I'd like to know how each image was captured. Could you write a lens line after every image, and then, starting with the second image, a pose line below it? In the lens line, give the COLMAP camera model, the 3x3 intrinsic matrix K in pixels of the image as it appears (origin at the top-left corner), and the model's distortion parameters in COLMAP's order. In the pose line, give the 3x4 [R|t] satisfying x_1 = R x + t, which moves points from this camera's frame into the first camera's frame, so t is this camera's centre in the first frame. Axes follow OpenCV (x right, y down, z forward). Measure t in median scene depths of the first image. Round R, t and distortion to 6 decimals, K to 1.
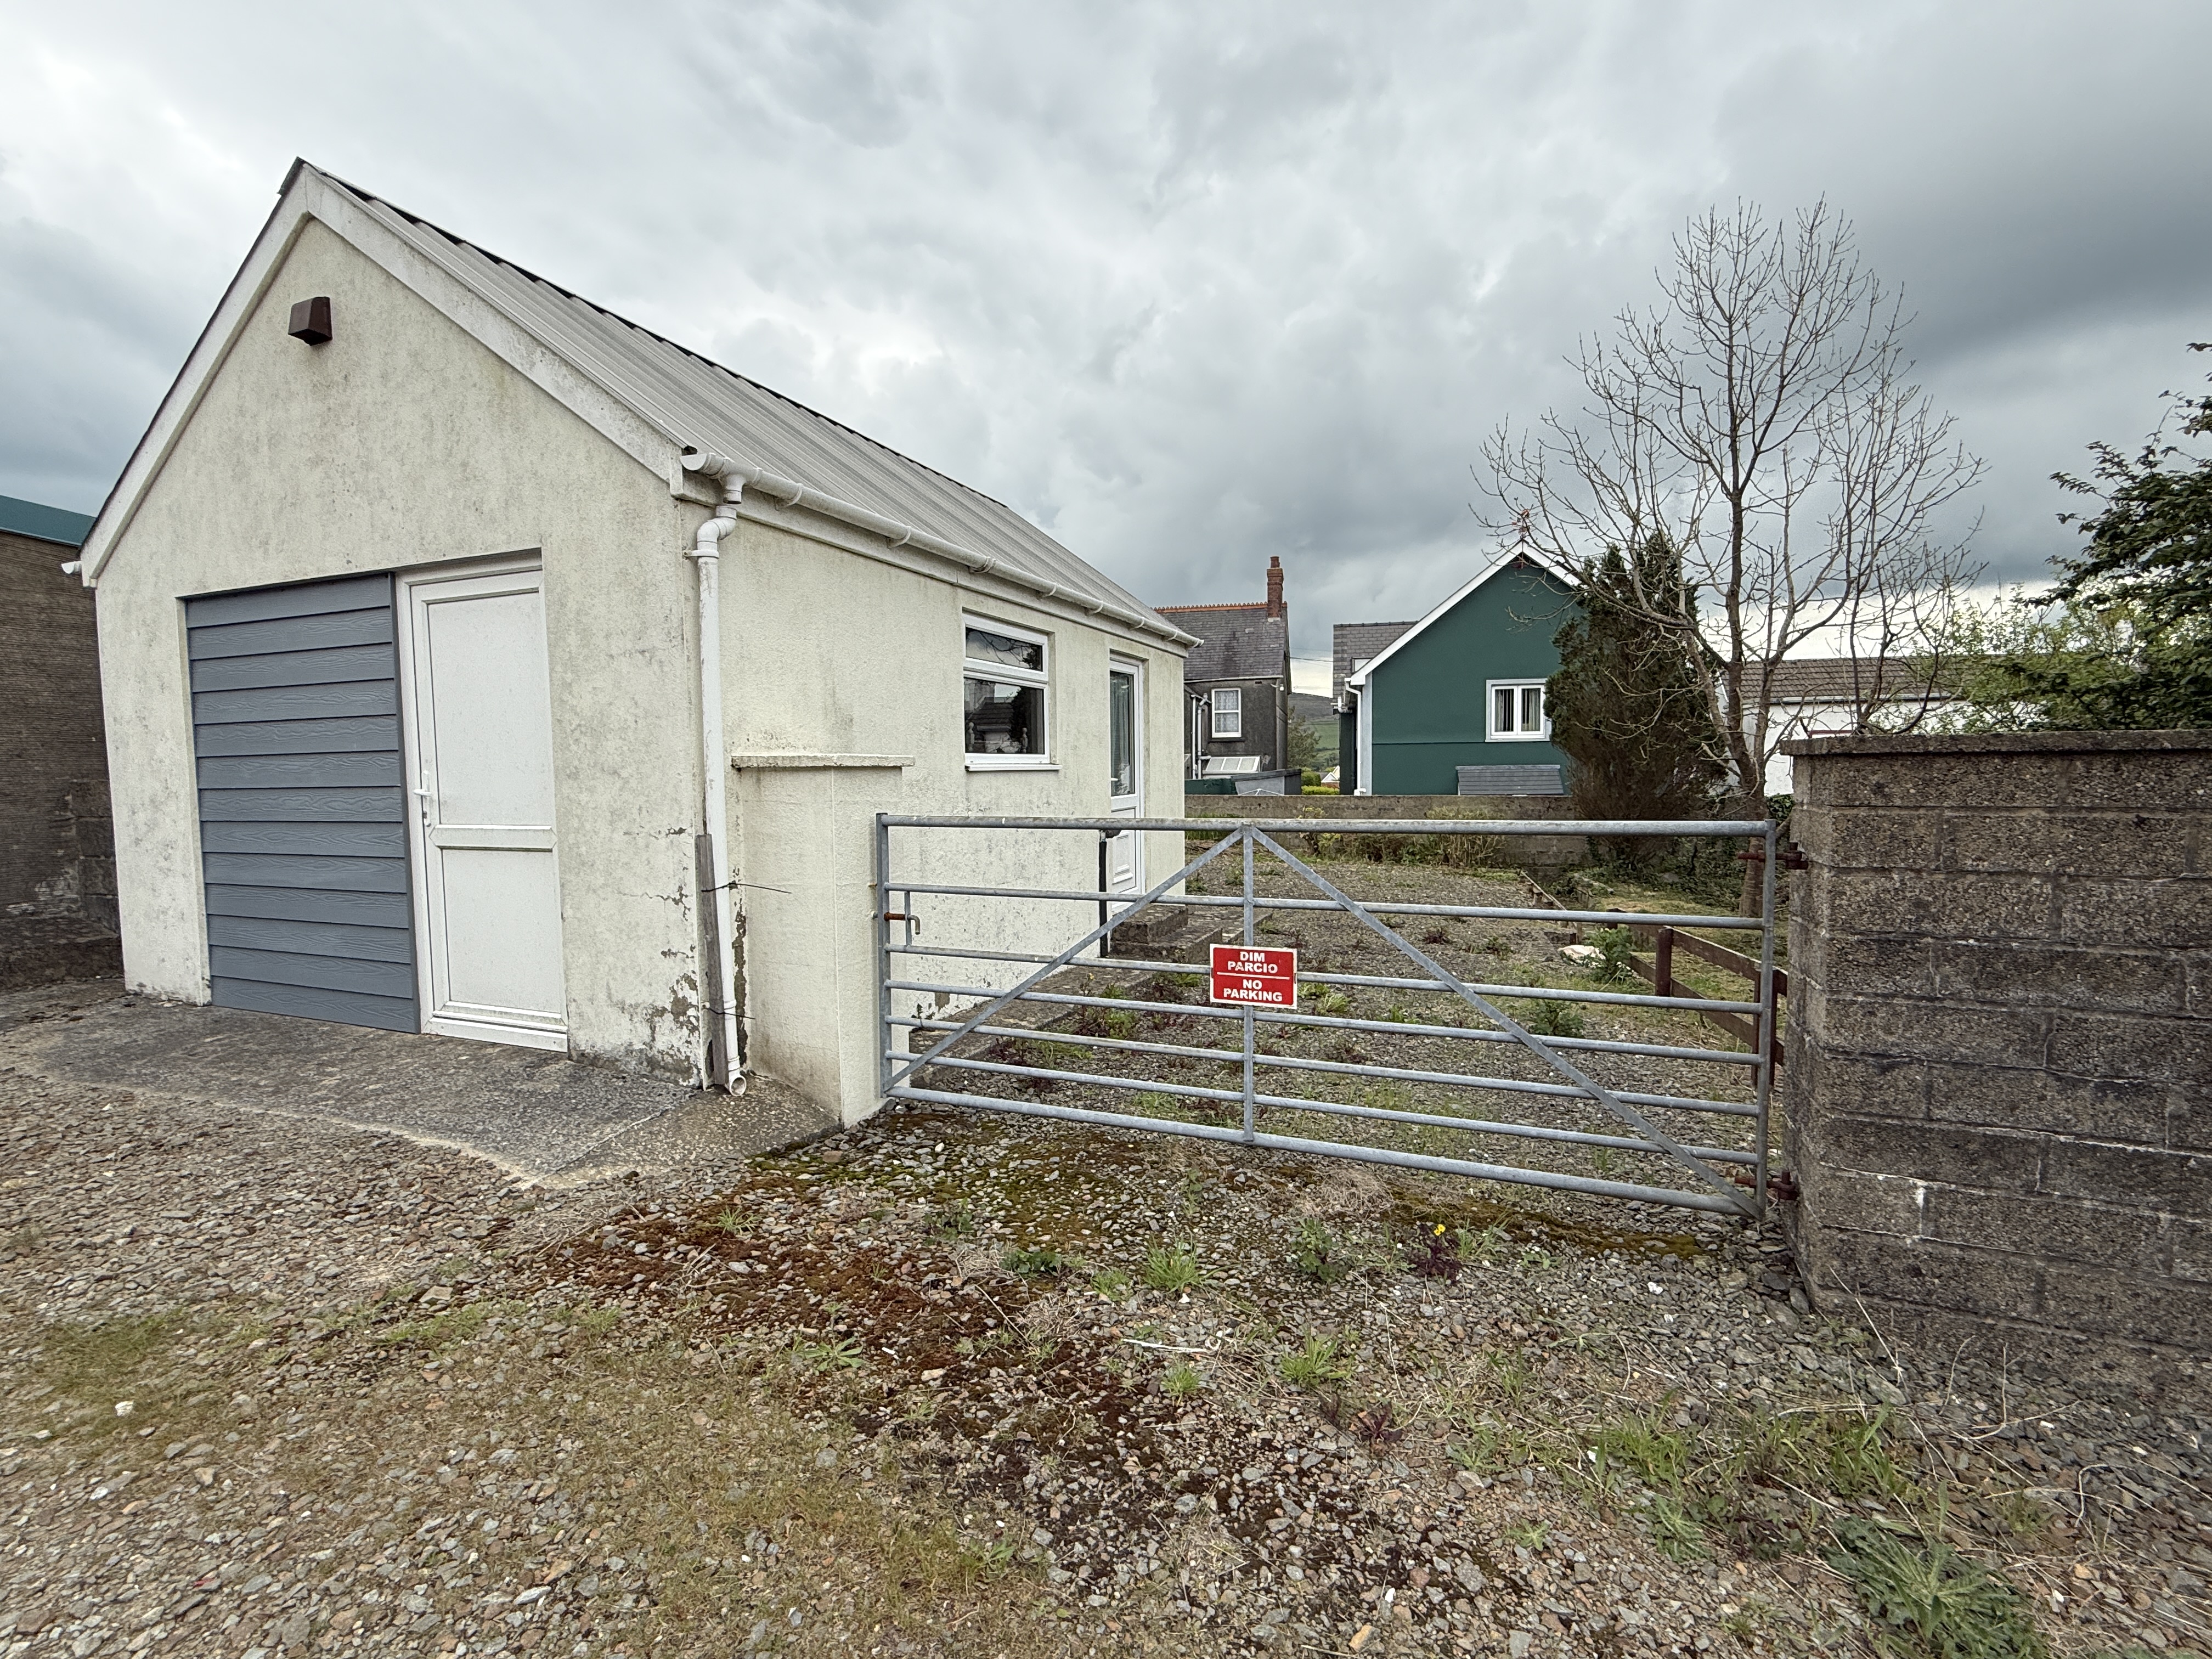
lens RADIAL K [[981.2, 0, 1106.0], [0, 981.2, 829.5], [0, 0, 1]] dist [-0.001240, 0.000499]
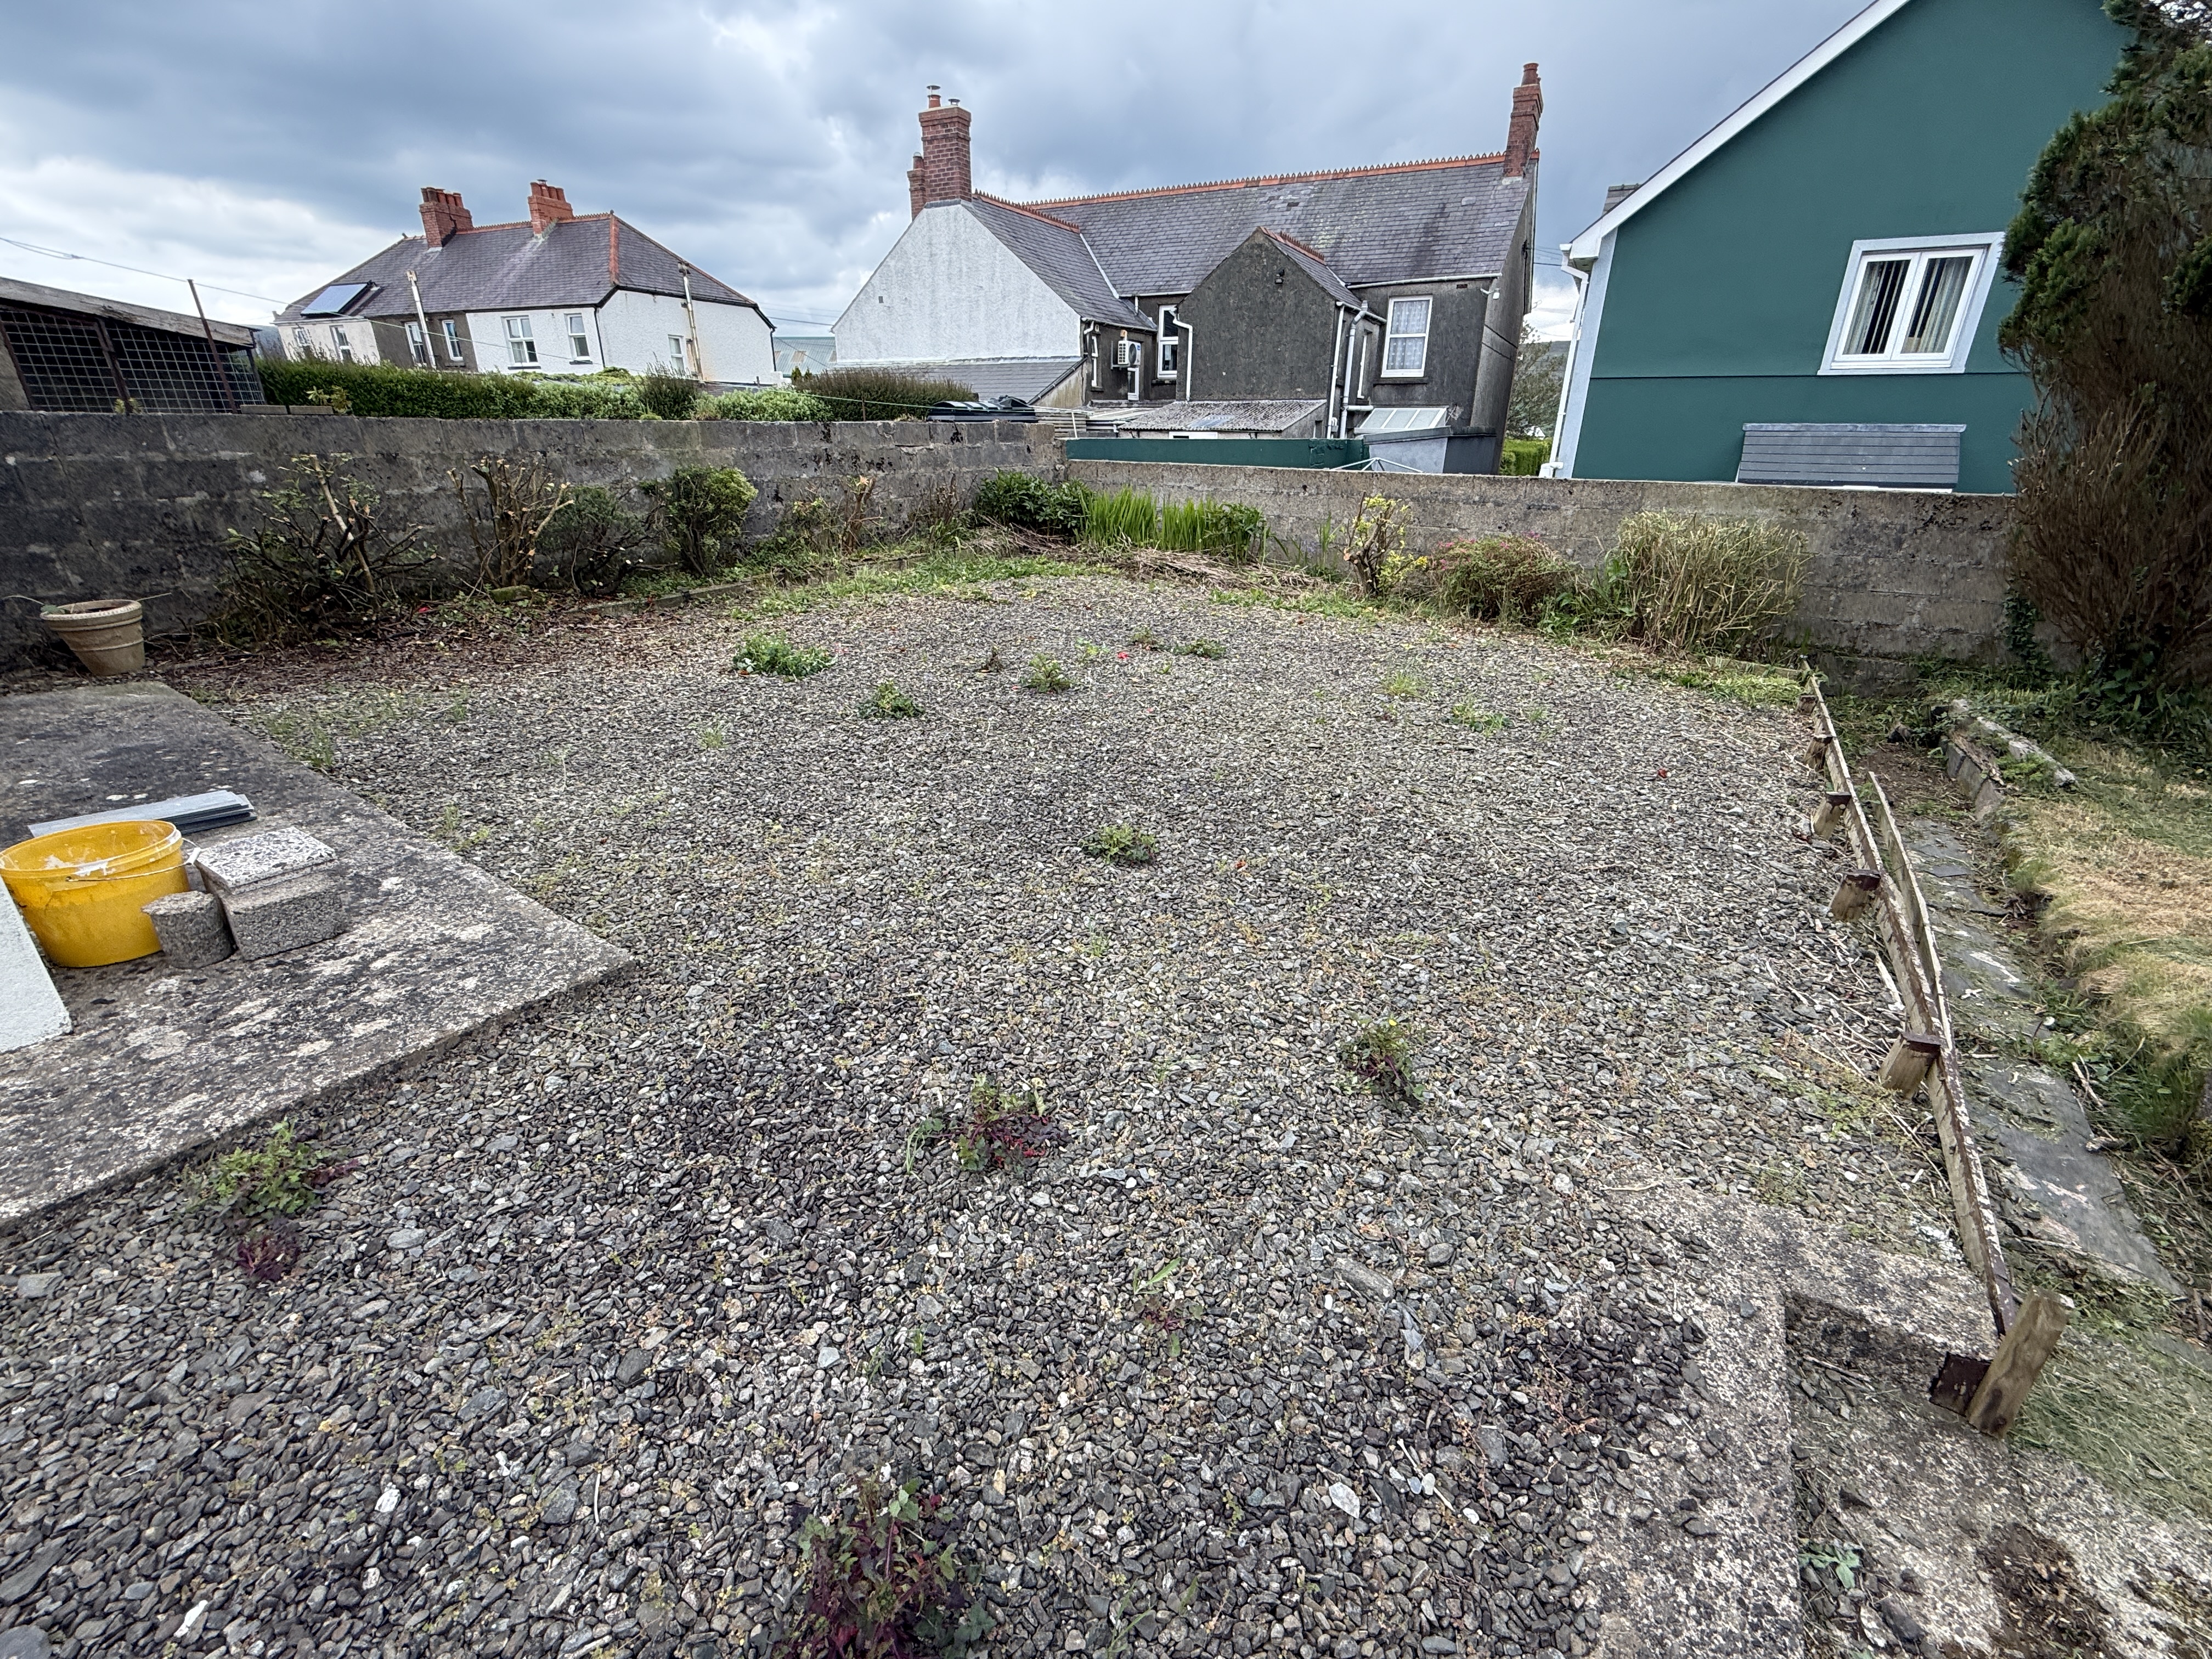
lens RADIAL K [[981.2, 0, 1106.0], [0, 981.2, 829.5], [0, 0, 1]] dist [-0.001240, 0.000499]
pose [[0.972685, 0.110772, -0.203992, 0.151175], [-0.039865, 0.945450, 0.323318, -0.013937], [0.228679, -0.306355, 0.924042, 0.355989]]
